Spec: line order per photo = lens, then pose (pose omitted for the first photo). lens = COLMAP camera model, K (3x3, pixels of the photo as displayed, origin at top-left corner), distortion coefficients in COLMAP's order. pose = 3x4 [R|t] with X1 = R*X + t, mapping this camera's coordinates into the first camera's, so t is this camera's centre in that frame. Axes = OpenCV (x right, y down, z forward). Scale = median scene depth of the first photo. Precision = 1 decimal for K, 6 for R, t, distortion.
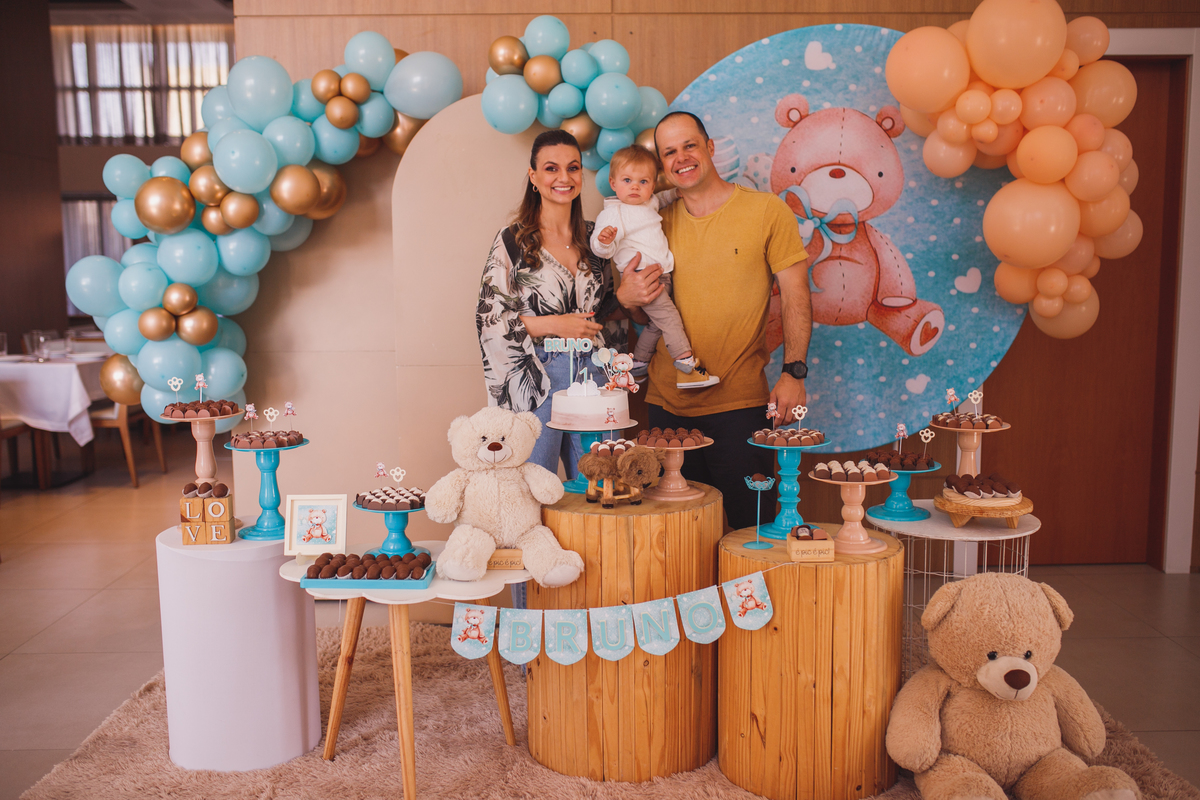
lens RADIAL K [[1199.0, 0, 573.8], [0, 1199.0, 413.3], [0, 0, 1]] dist [-0.068076, 0.121128]
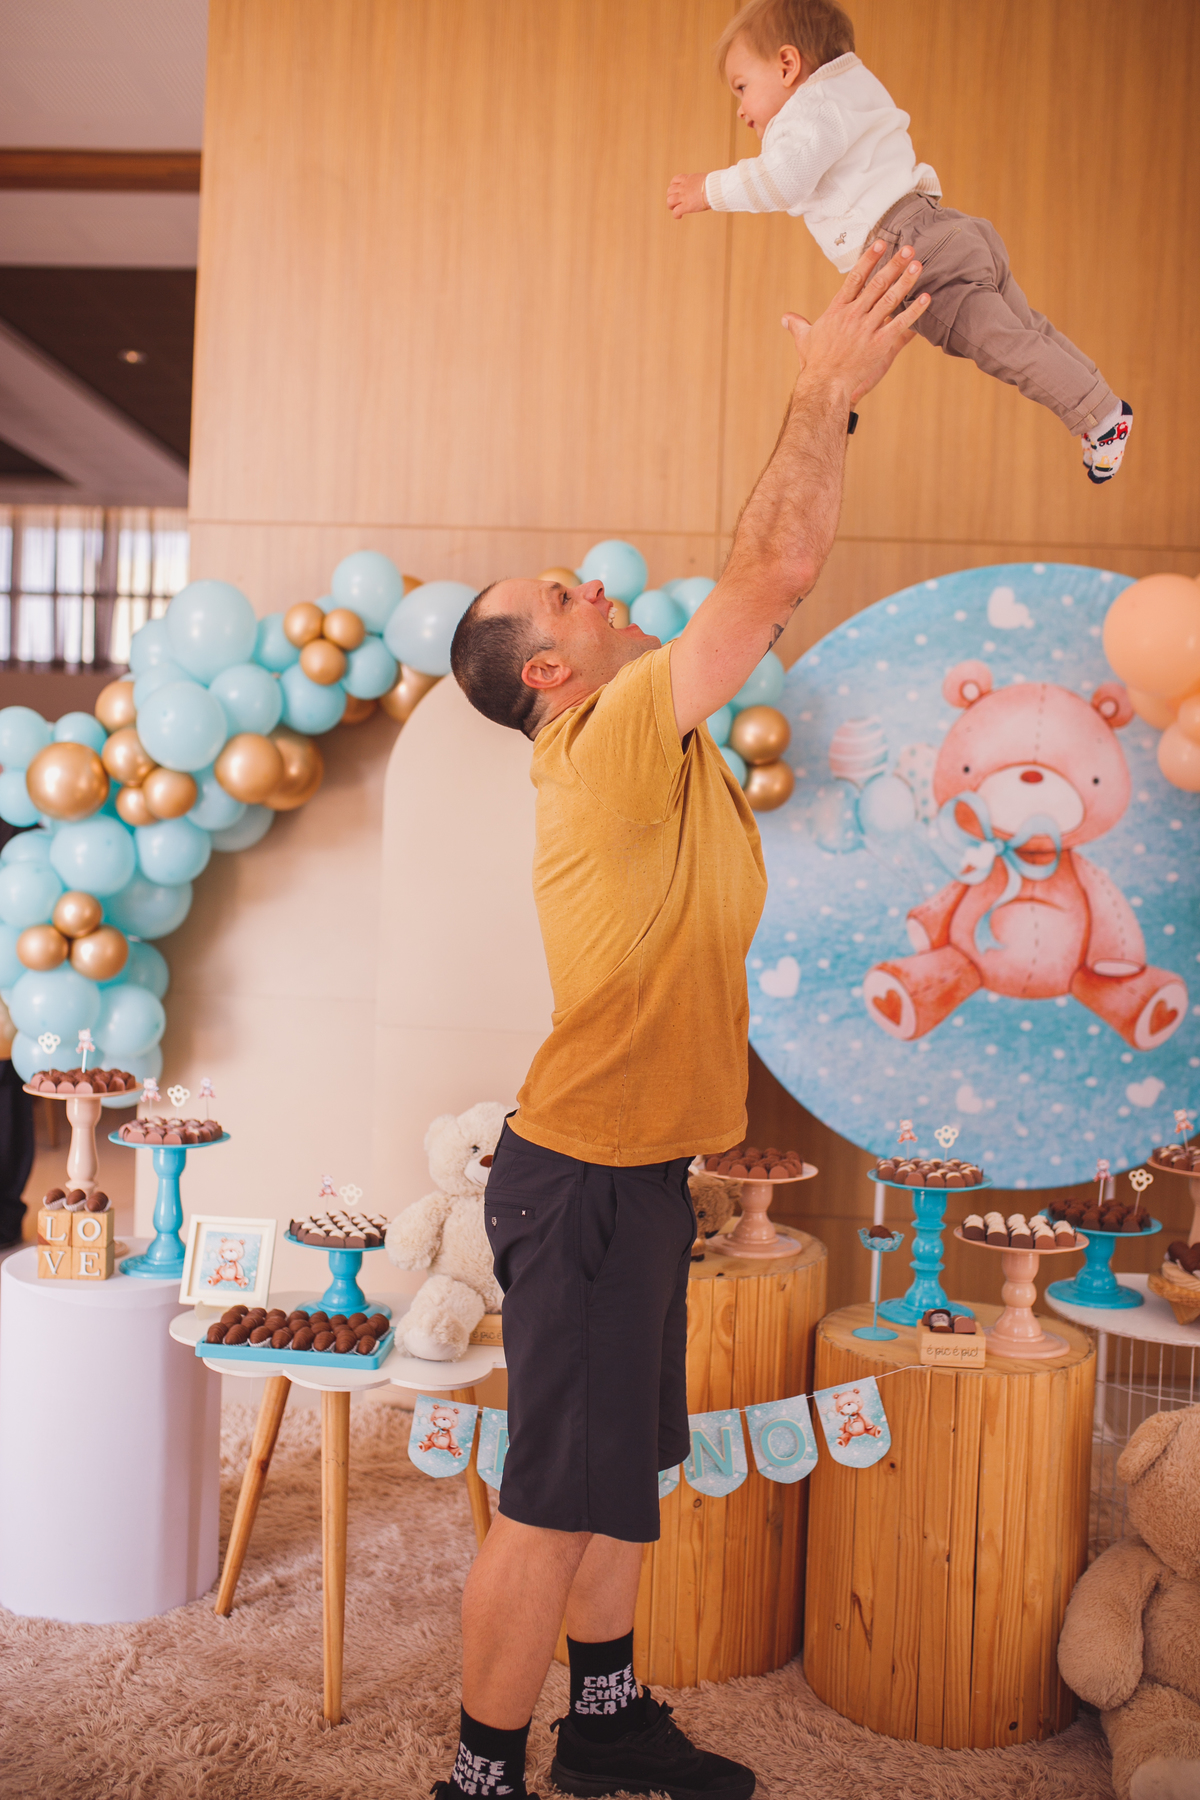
lens RADIAL K [[1763.4, 0, 595.2], [0, 1763.4, 862.4], [0, 0, 1]] dist [-0.060140, 0.093626]
pose [[0.996272, 0.046918, -0.072389, 0.055135], [-0.054395, 0.992980, -0.105031, -0.038854], [0.066953, 0.108577, 0.991831, -0.013428]]
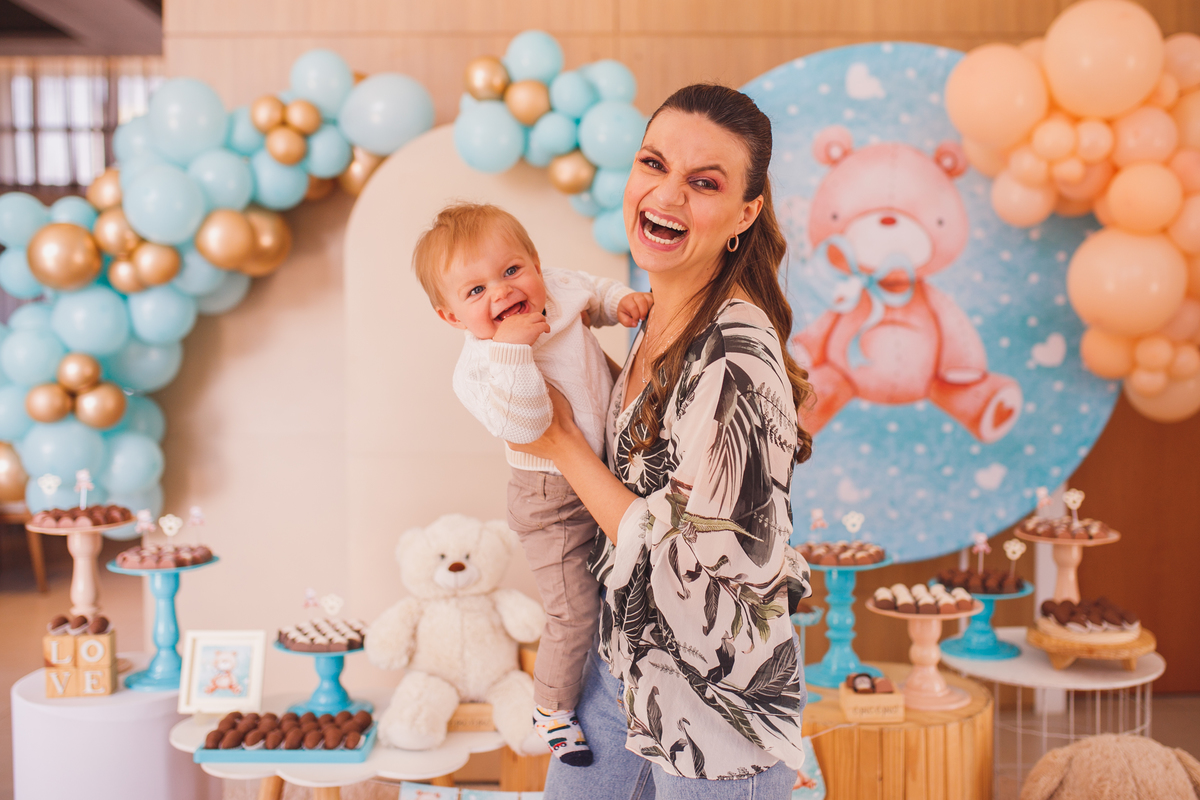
lens RADIAL K [[1241.7, 0, 607.1], [0, 1241.7, 362.7], [0, 0, 1]] dist [-0.069637, 0.112888]
pose [[0.999888, 0.001244, 0.014945, 0.016378], [0.000141, 0.995730, -0.092313, -0.029174], [-0.014996, 0.092305, 0.995618, 0.189319]]
